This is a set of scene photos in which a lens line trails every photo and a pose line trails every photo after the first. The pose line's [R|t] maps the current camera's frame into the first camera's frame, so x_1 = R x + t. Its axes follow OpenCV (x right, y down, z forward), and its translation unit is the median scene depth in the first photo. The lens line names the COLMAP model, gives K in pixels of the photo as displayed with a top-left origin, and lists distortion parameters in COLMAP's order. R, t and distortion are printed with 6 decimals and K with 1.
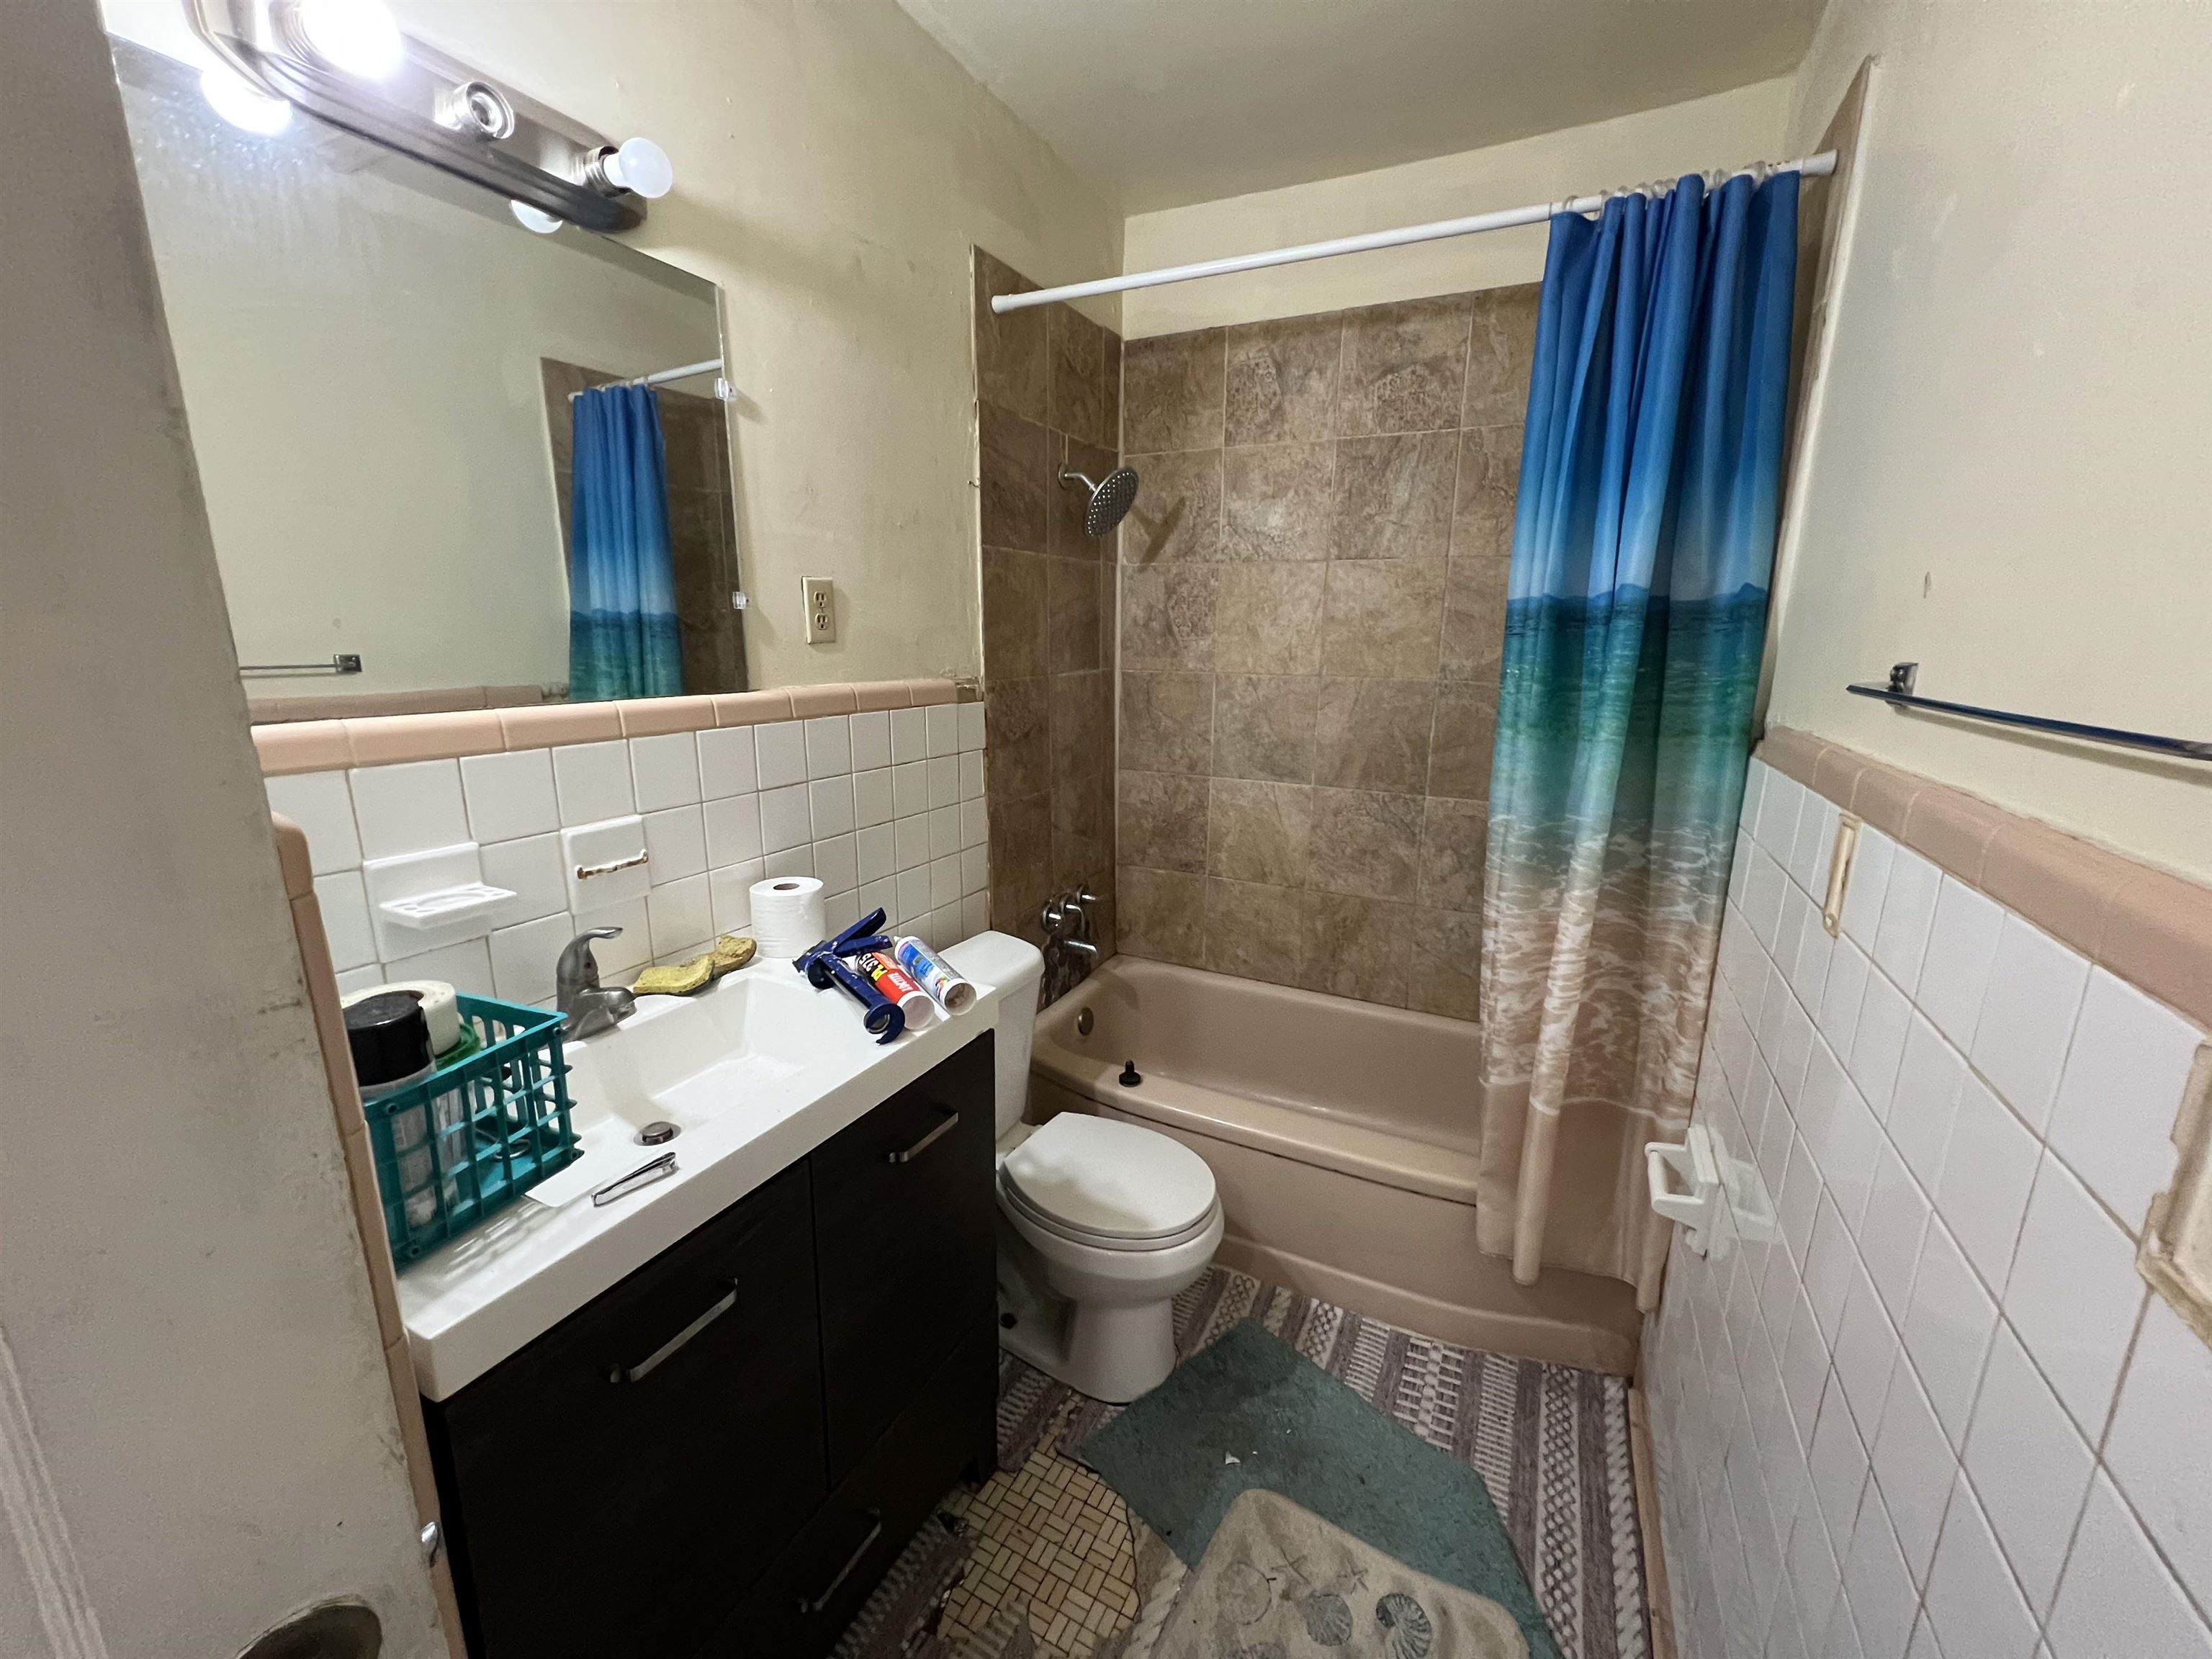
lens RADIAL K [[883.4, 0, 1107.2], [0, 883.4, 833.1], [0, 0, 1]] dist [-0.003676, 0.000247]
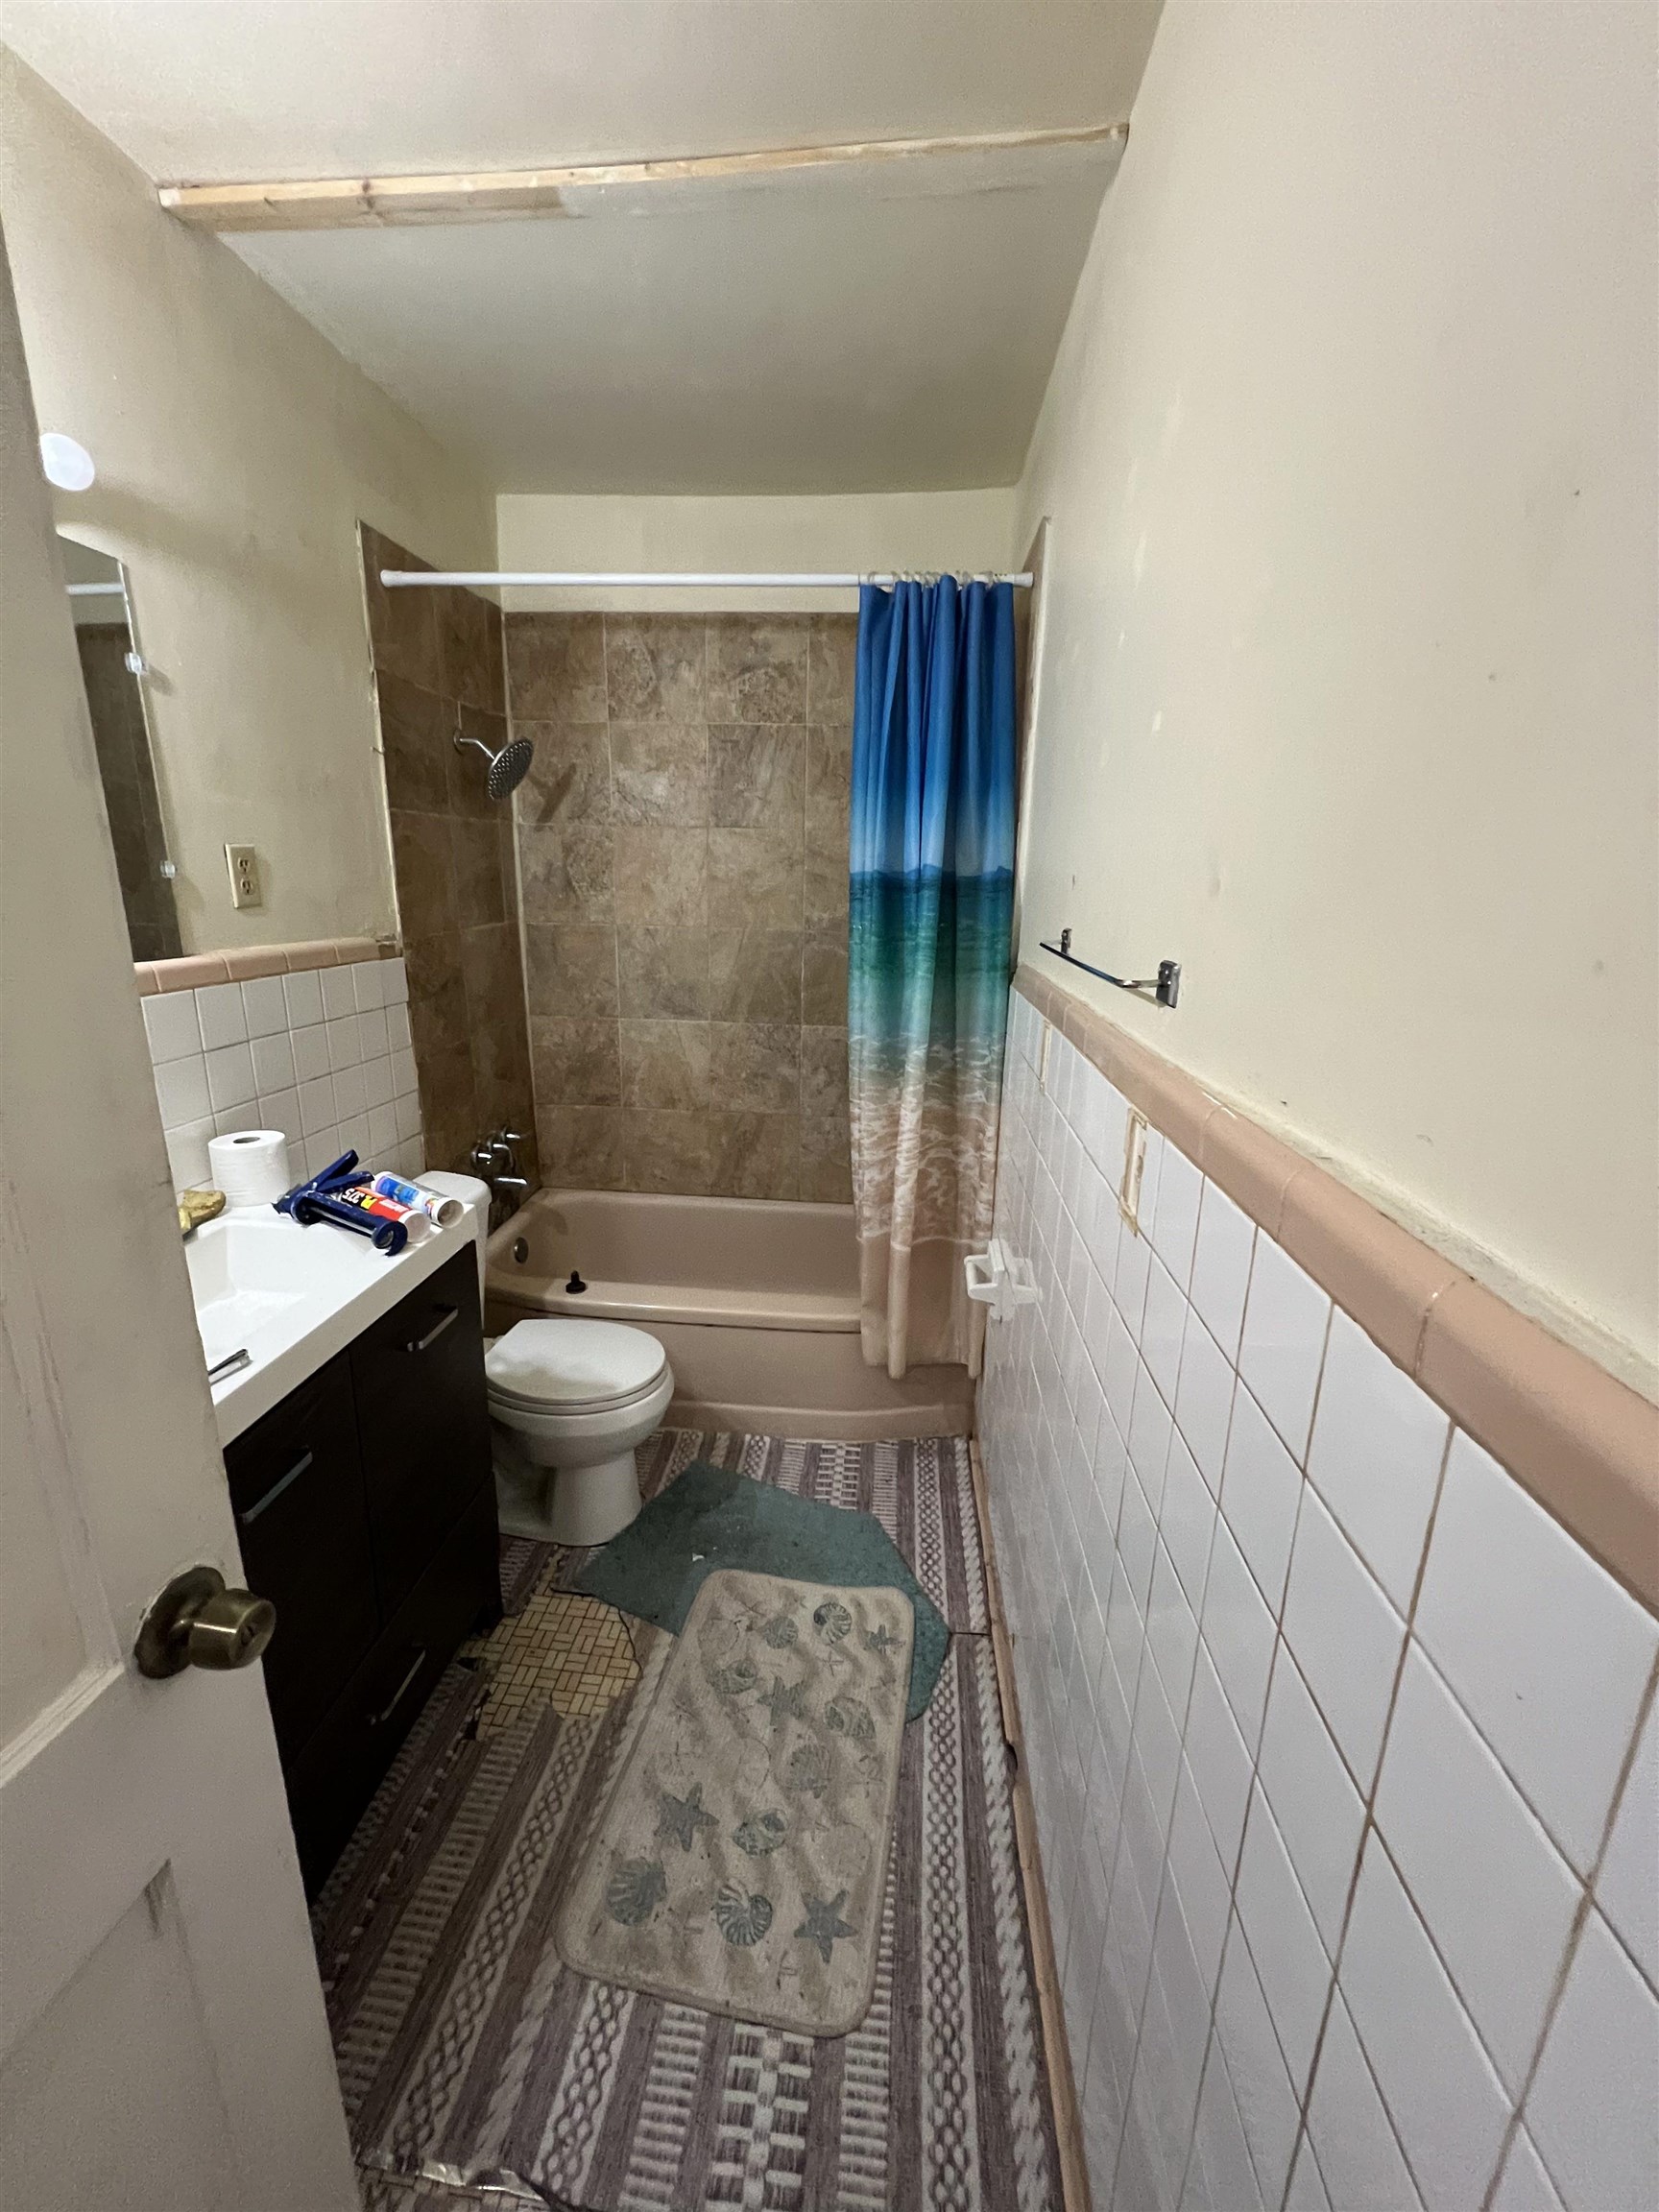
lens RADIAL K [[883.4, 0, 826.0], [0, 883.4, 1104.7], [0, 0, 1]] dist [-0.003676, 0.000247]
pose [[0.927711, -0.084720, 0.363560, -0.087427], [0.071369, 0.996195, 0.050025, 0.013168], [-0.366414, -0.020462, 0.930227, -0.217807]]
